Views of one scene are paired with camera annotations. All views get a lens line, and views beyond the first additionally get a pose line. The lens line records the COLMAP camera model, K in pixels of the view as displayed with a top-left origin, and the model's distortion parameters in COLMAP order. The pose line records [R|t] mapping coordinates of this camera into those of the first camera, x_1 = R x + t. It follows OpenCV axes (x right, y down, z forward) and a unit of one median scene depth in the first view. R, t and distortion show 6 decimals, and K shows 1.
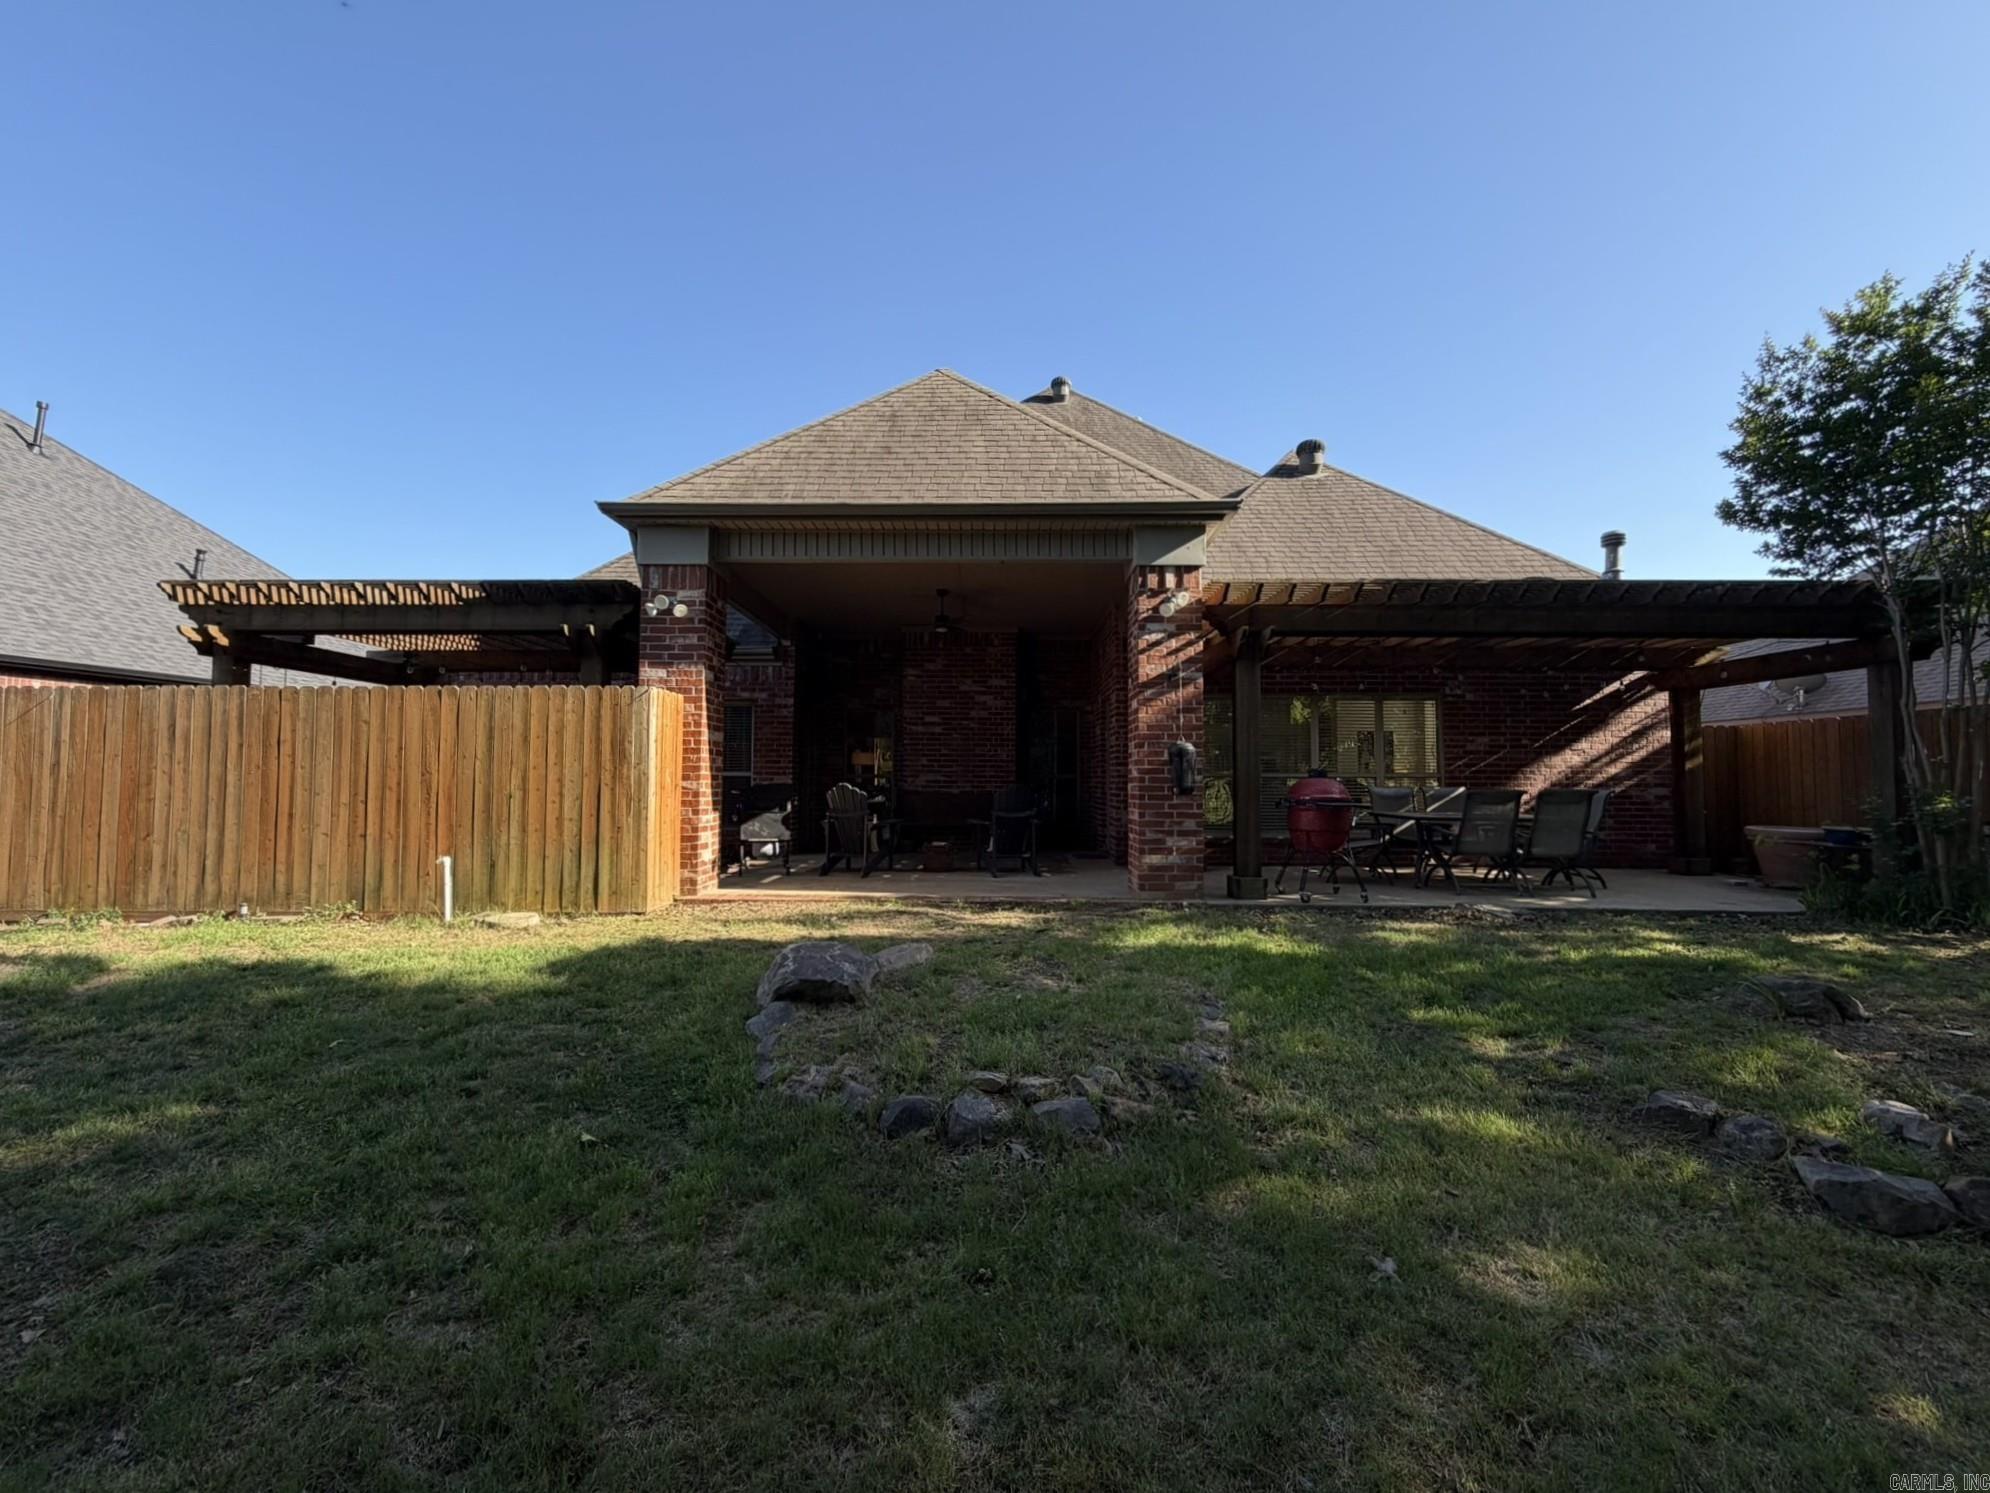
lens RADIAL K [[824.6, 0, 995.0], [0, 824.6, 746.5], [0, 0, 1]] dist [0.000880, -0.000095]
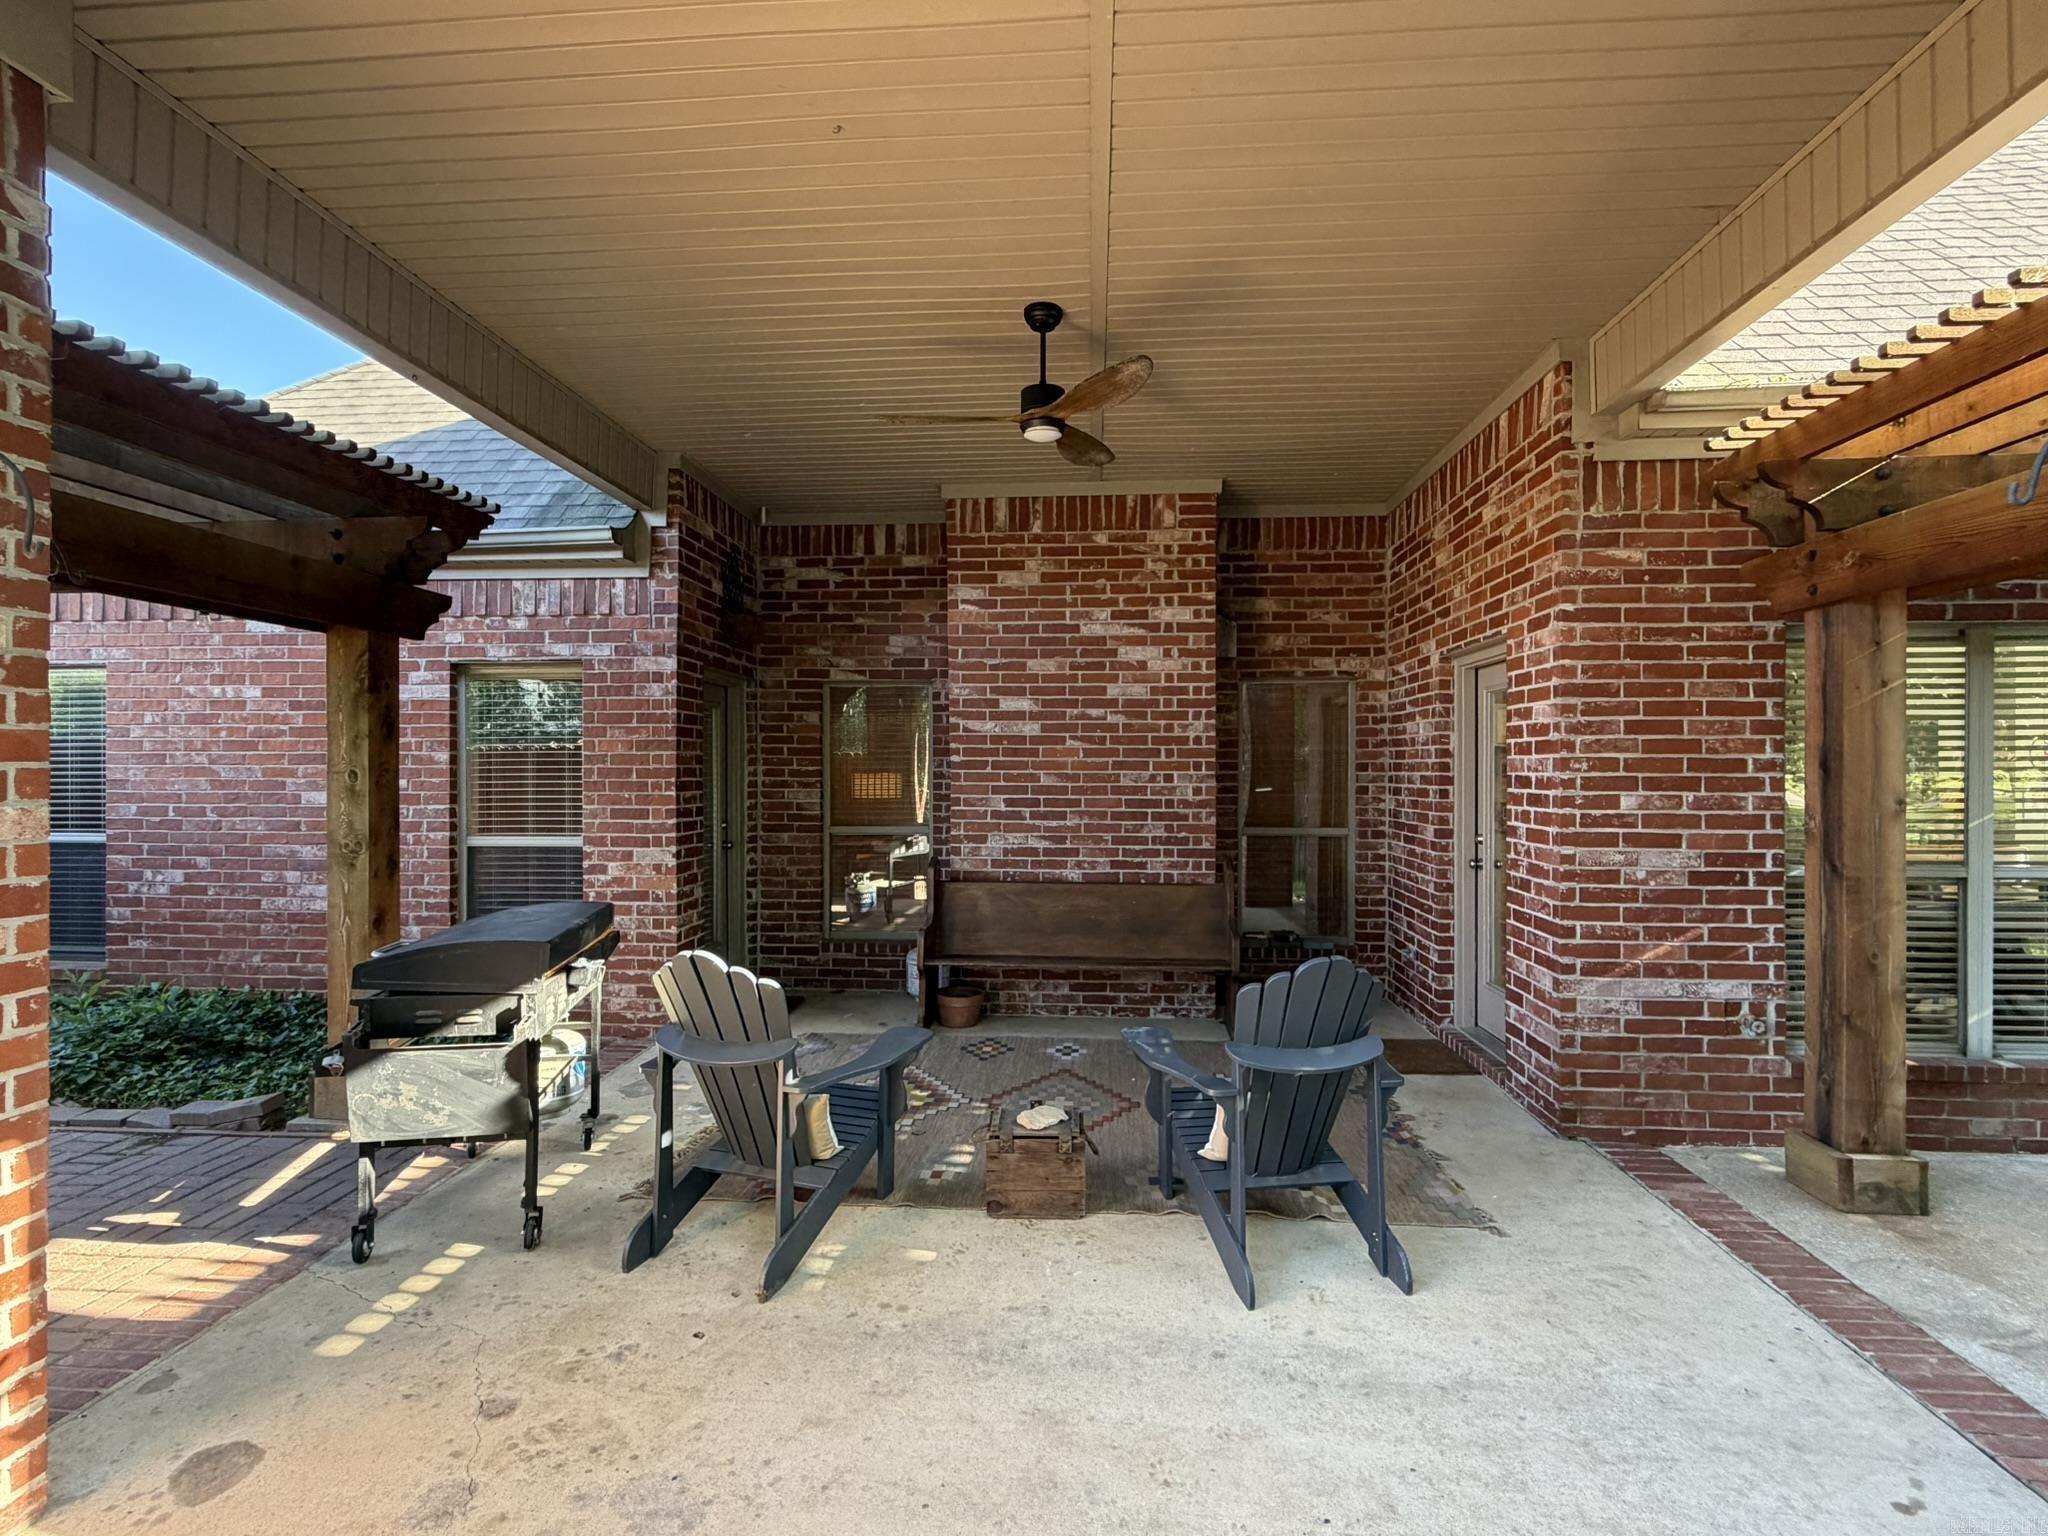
lens RADIAL K [[954.7, 0, 1018.3], [0, 954.7, 769.3], [0, 0, 1]] dist [0.000419, -0.001208]
pose [[0.996870, -0.003721, -0.078967, -0.040754], [0.006870, 0.999190, 0.039641, -0.021543], [0.078755, -0.040059, 0.996089, 0.566615]]
